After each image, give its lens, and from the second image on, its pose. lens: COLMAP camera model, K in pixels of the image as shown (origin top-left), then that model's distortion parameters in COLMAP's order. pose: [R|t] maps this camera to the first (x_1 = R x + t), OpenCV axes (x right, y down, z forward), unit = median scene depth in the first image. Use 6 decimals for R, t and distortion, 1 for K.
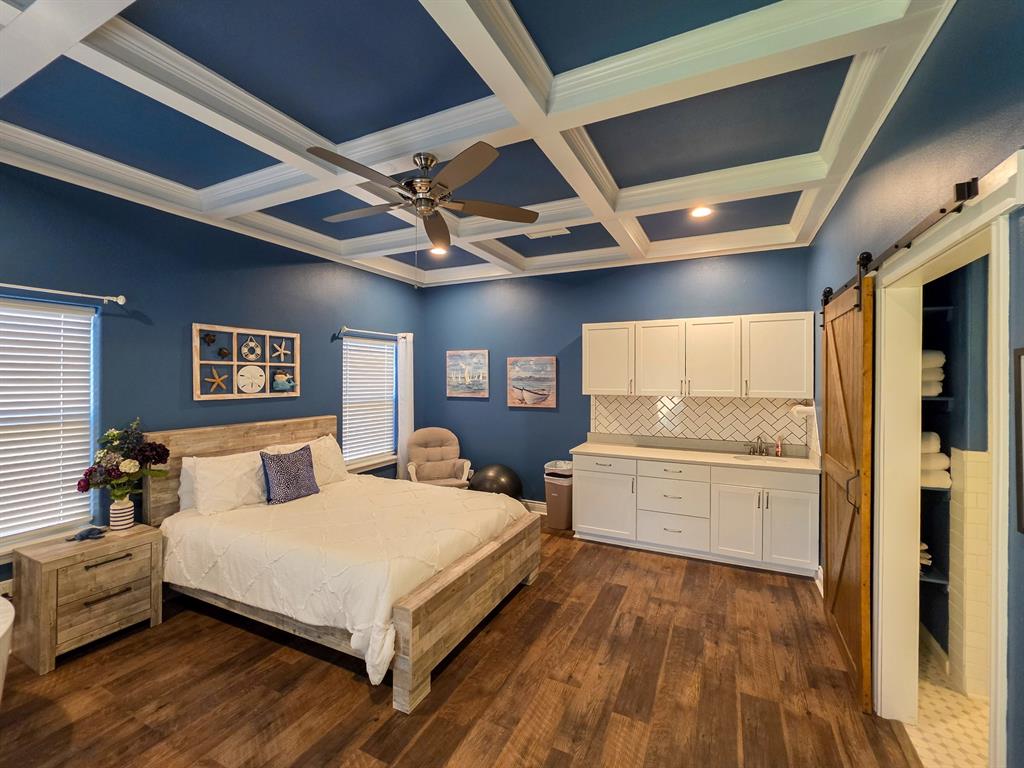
lens RADIAL K [[453.9, 0, 512.0], [0, 453.9, 384.0], [0, 0, 1]] dist [-0.000986, -0.000023]
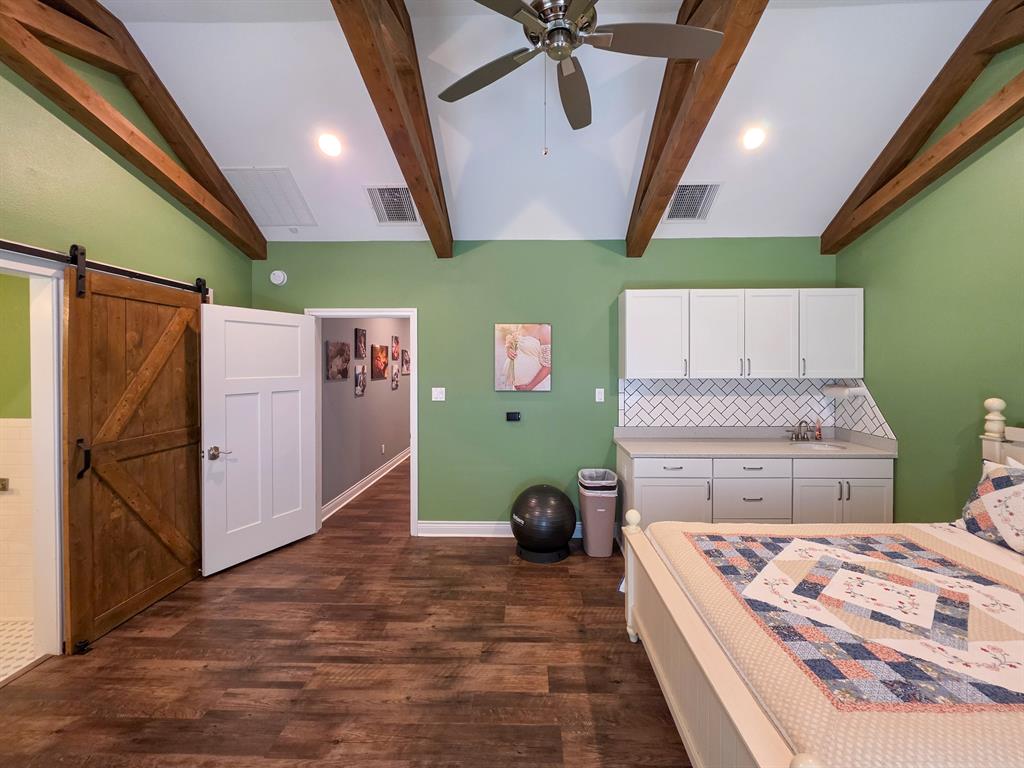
lens RADIAL K [[453.9, 0, 512.0], [0, 453.9, 384.0], [0, 0, 1]] dist [-0.000986, -0.000023]
pose [[0.918625, -0.024788, 0.394352, -0.361037], [0.010217, 0.999187, 0.039005, -0.002009], [-0.394998, -0.031802, 0.918131, 0.377095]]
